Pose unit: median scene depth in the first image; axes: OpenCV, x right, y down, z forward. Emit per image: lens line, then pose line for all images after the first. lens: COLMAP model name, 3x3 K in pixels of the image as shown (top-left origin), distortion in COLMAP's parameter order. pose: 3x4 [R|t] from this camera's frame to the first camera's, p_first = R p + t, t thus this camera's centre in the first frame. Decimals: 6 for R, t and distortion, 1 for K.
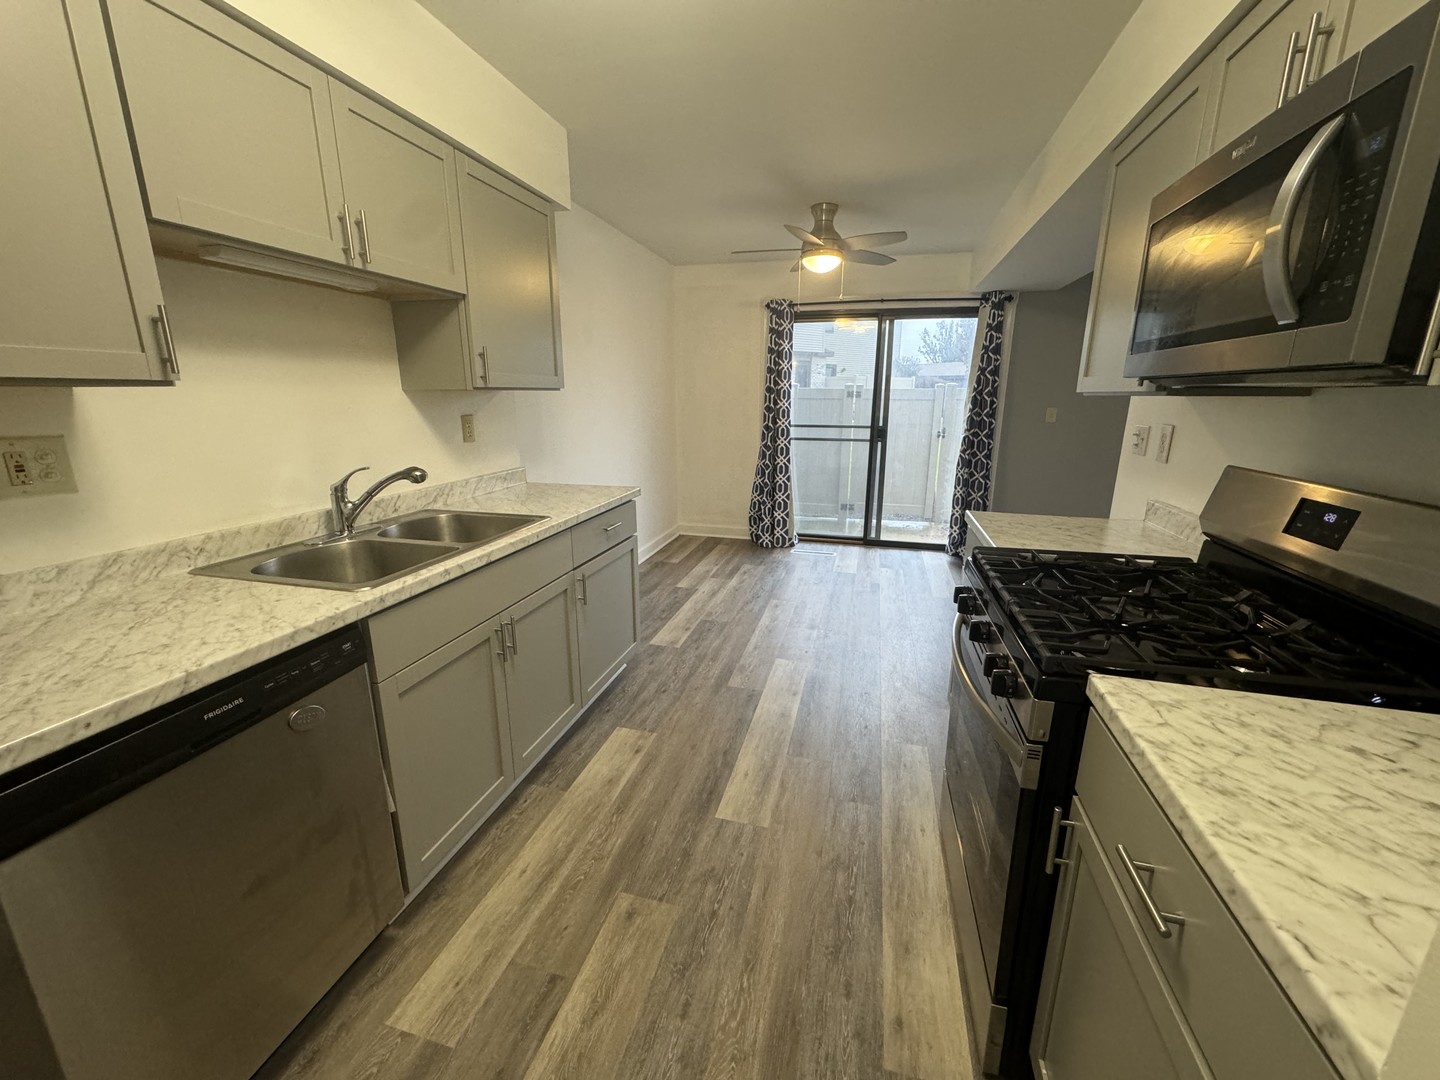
lens RADIAL K [[574.5, 0, 720.2], [0, 574.5, 538.4], [0, 0, 1]] dist [-0.004058, 0.000206]
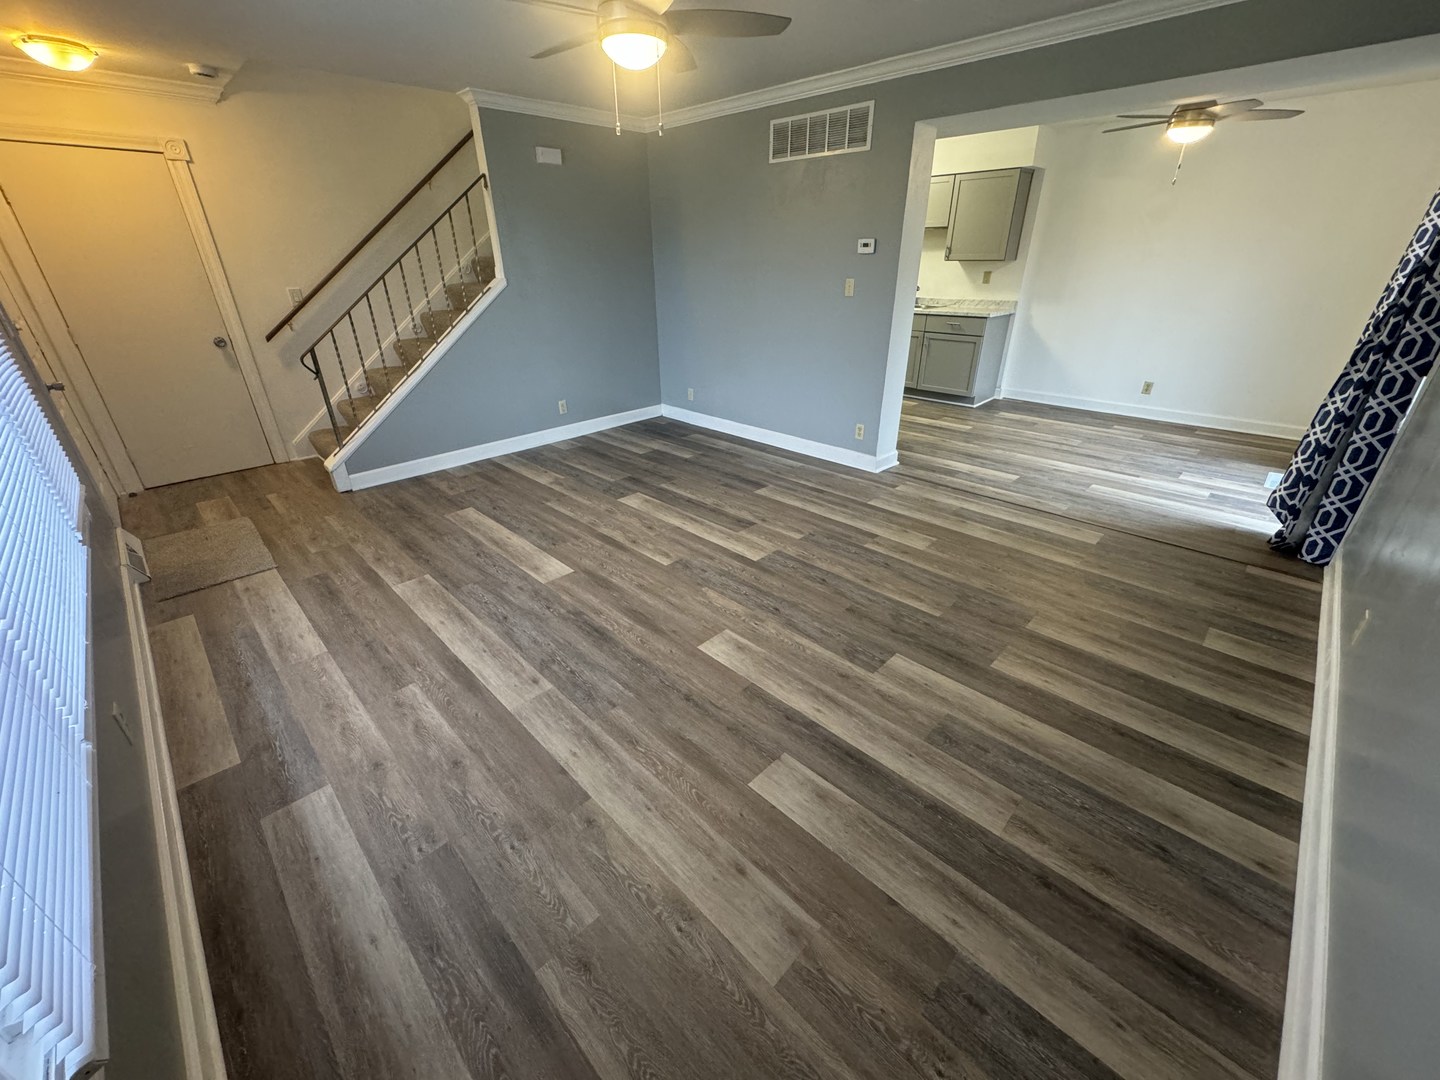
lens RADIAL K [[574.5, 0, 718.0], [0, 574.5, 538.1], [0, 0, 1]] dist [-0.004058, 0.000206]
pose [[-0.501823, 0.385235, -0.774447, 2.560551], [-0.201789, 0.818500, 0.537903, -0.385779], [0.841104, 0.426207, -0.333005, 1.396048]]
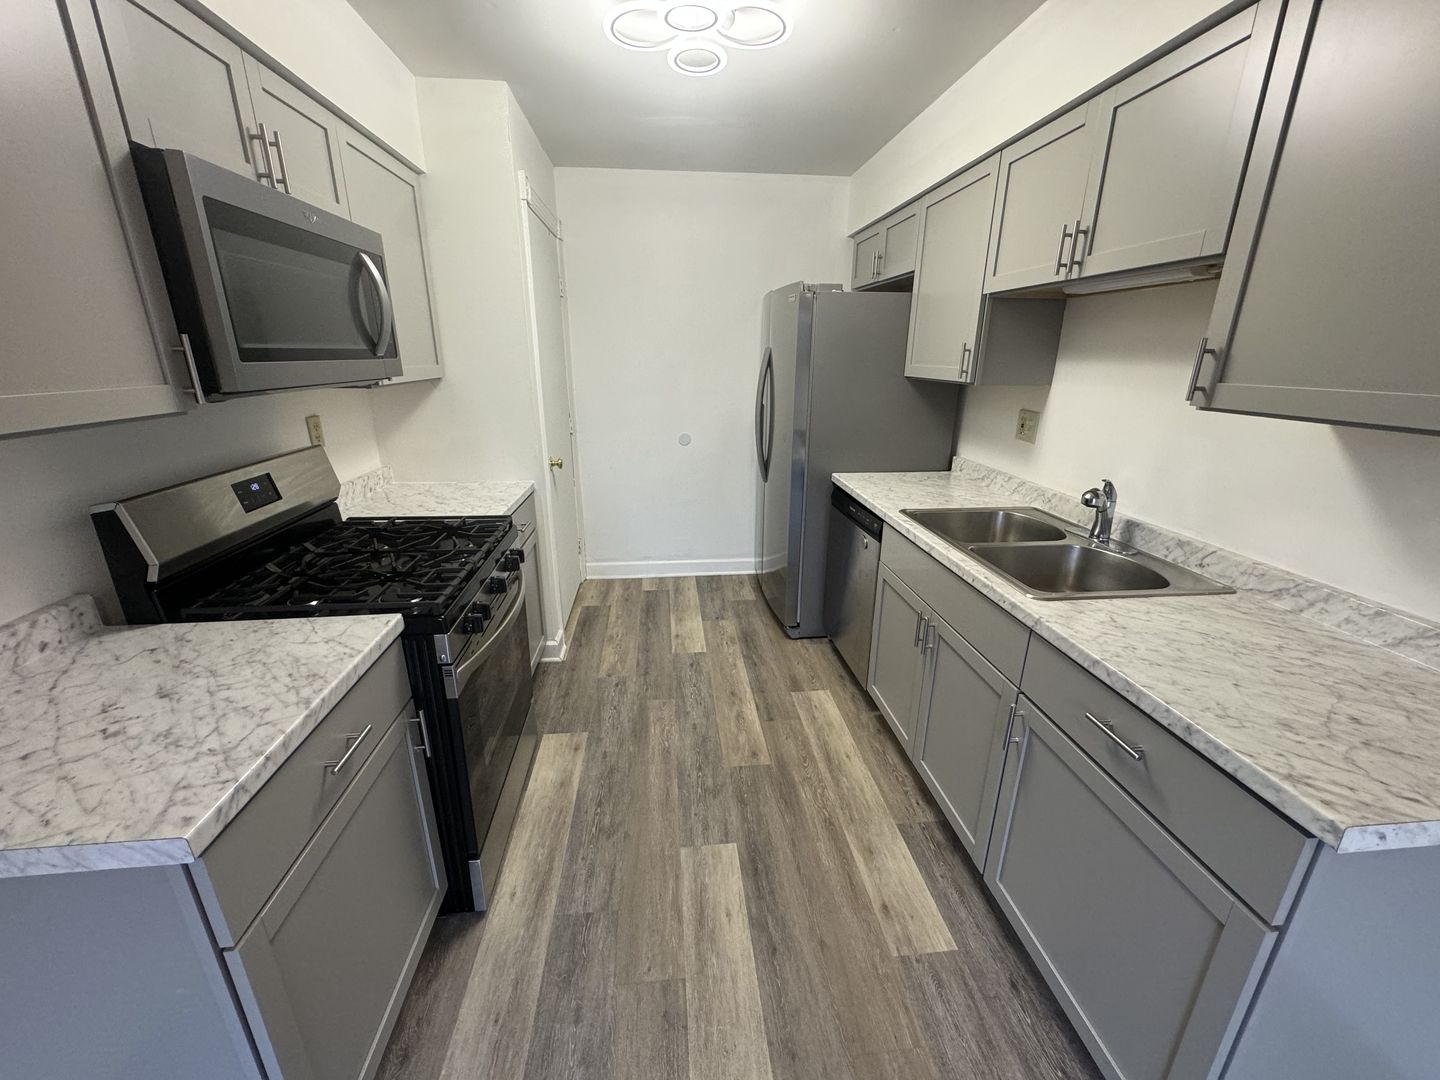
lens RADIAL K [[574.5, 0, 719.8], [0, 574.5, 536.8], [0, 0, 1]] dist [-0.004058, 0.000206]
pose [[-0.935997, 0.098924, -0.337821, 0.235913], [-0.095482, 0.852370, 0.514149, -0.358194], [0.338811, 0.513498, -0.788370, 1.206986]]
